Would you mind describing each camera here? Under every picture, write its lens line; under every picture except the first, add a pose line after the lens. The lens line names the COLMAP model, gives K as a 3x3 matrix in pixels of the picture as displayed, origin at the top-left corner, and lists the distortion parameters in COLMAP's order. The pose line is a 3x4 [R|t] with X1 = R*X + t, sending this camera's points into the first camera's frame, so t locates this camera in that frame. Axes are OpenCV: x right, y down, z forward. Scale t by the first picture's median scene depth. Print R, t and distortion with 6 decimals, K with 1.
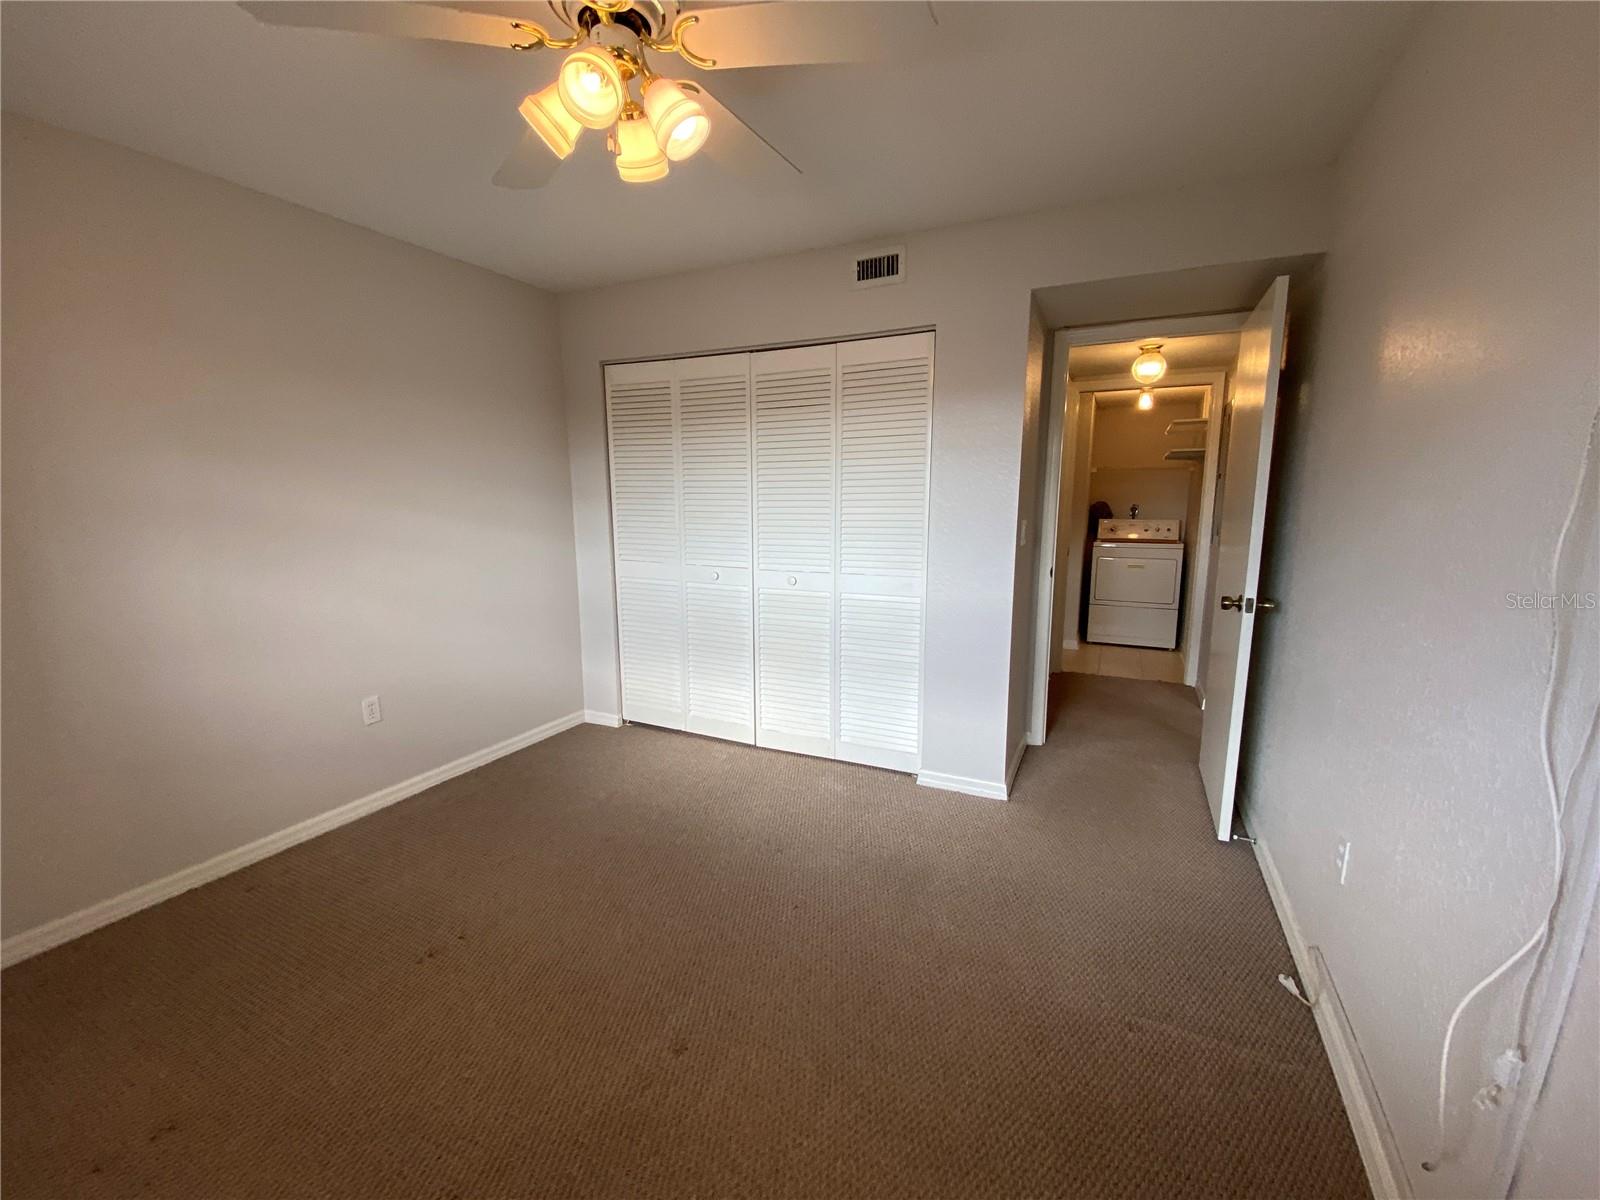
lens RADIAL K [[653.8, 0, 795.4], [0, 653.8, 595.4], [0, 0, 1]] dist [0.015494, -0.002564]
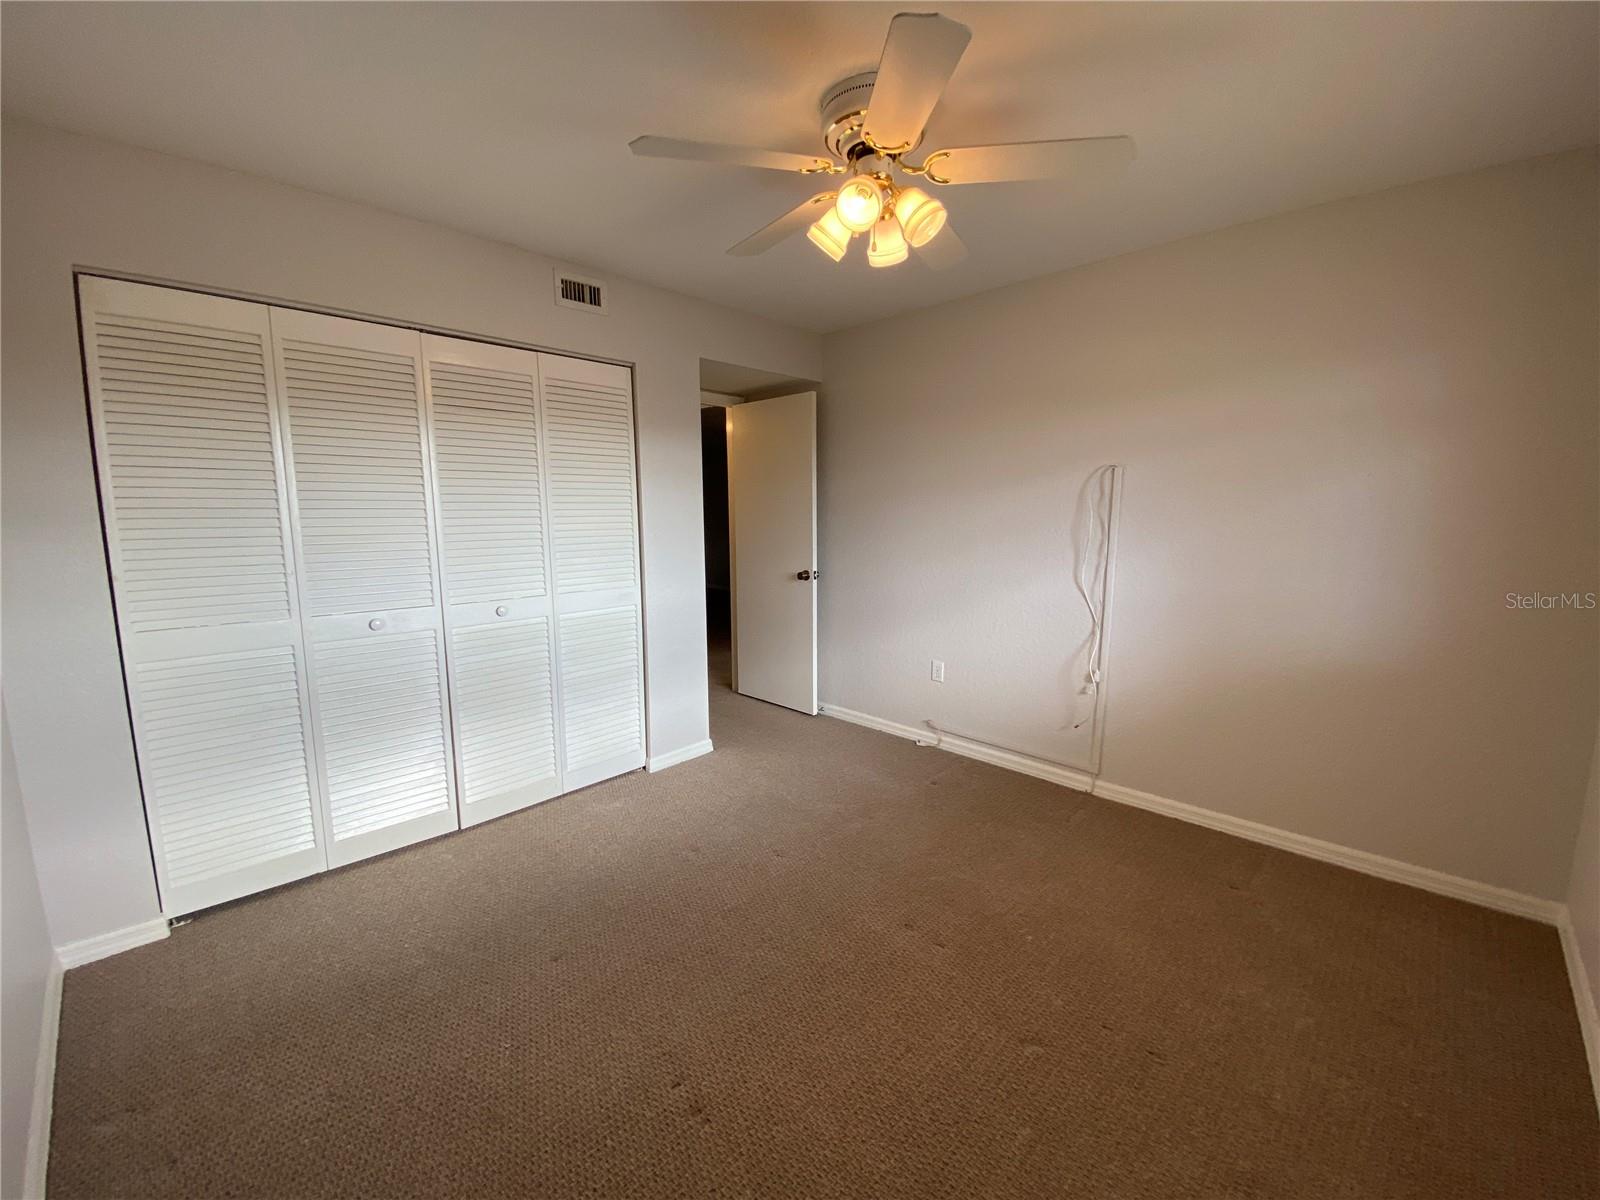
lens RADIAL K [[653.8, 0, 799.8], [0, 653.8, 600.5], [0, 0, 1]] dist [0.015494, -0.002564]
pose [[0.322223, -0.124326, 0.938464, -0.787774], [0.160909, 0.984106, 0.075124, -0.043738], [-0.932888, 0.126801, 0.337107, 0.386366]]
